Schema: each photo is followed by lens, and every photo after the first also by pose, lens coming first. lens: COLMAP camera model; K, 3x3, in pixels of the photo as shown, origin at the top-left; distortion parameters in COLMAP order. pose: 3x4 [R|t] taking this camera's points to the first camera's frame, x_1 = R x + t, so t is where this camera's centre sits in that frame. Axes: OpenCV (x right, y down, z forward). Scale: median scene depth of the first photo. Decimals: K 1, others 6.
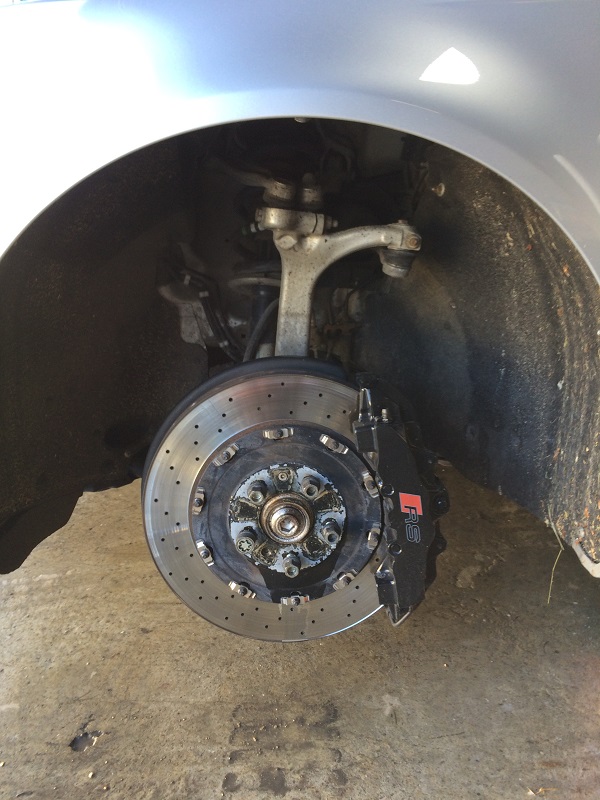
lens RADIAL K [[696.4, 0, 300.2], [0, 696.4, 399.6], [0, 0, 1]] dist [0.070870, -0.099842]
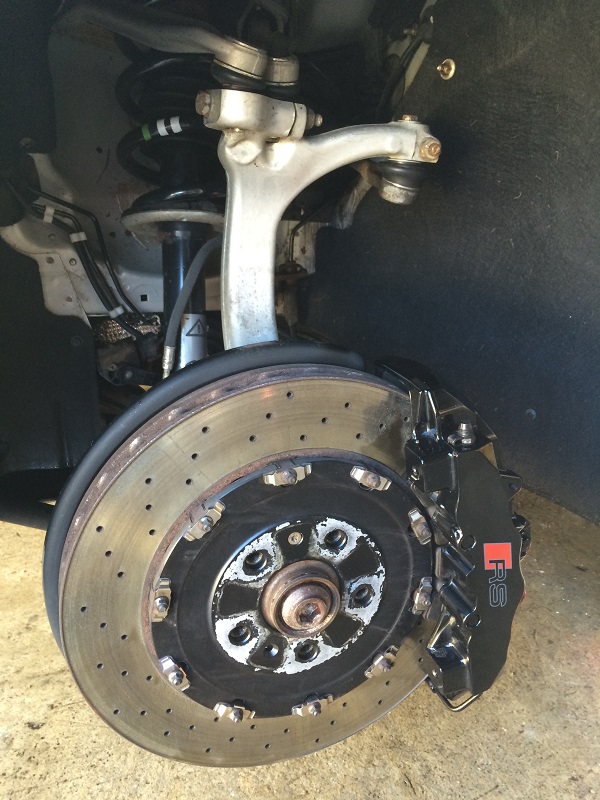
lens RADIAL K [[696.4, 0, 303.7], [0, 696.4, 398.2], [0, 0, 1]] dist [0.070870, -0.099842]
pose [[0.955172, -0.107987, 0.275653, -0.165318], [0.075277, 0.989089, 0.126634, -0.087231], [-0.286320, -0.100207, 0.952880, 0.383916]]
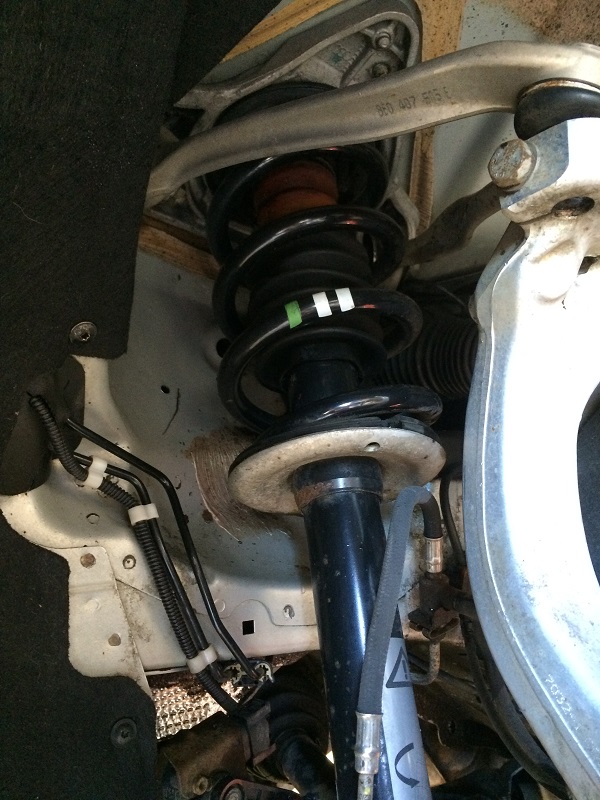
lens RADIAL K [[696.4, 0, 314.1], [0, 696.4, 389.7], [0, 0, 1]] dist [0.070870, -0.099842]
pose [[0.902985, -0.001436, 0.429670, -0.258756], [0.176513, 0.912957, -0.367904, -0.080811], [-0.391741, 0.408054, 0.824640, 0.813768]]
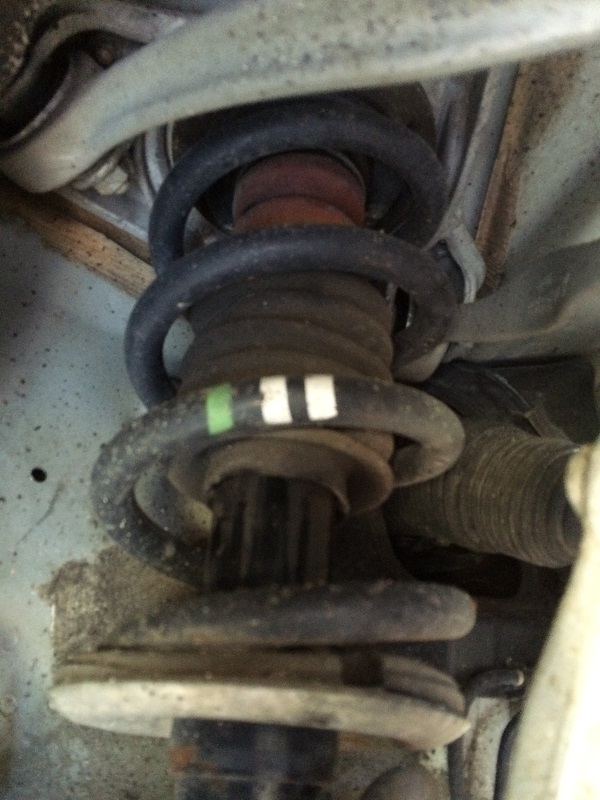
lens RADIAL K [[696.4, 0, 302.0], [0, 696.4, 394.6], [0, 0, 1]] dist [0.070870, -0.099842]
pose [[0.915801, 0.172512, 0.362697, -0.147788], [-0.005785, 0.908627, -0.417569, -0.189839], [-0.401592, 0.380312, 0.833119, 0.948068]]
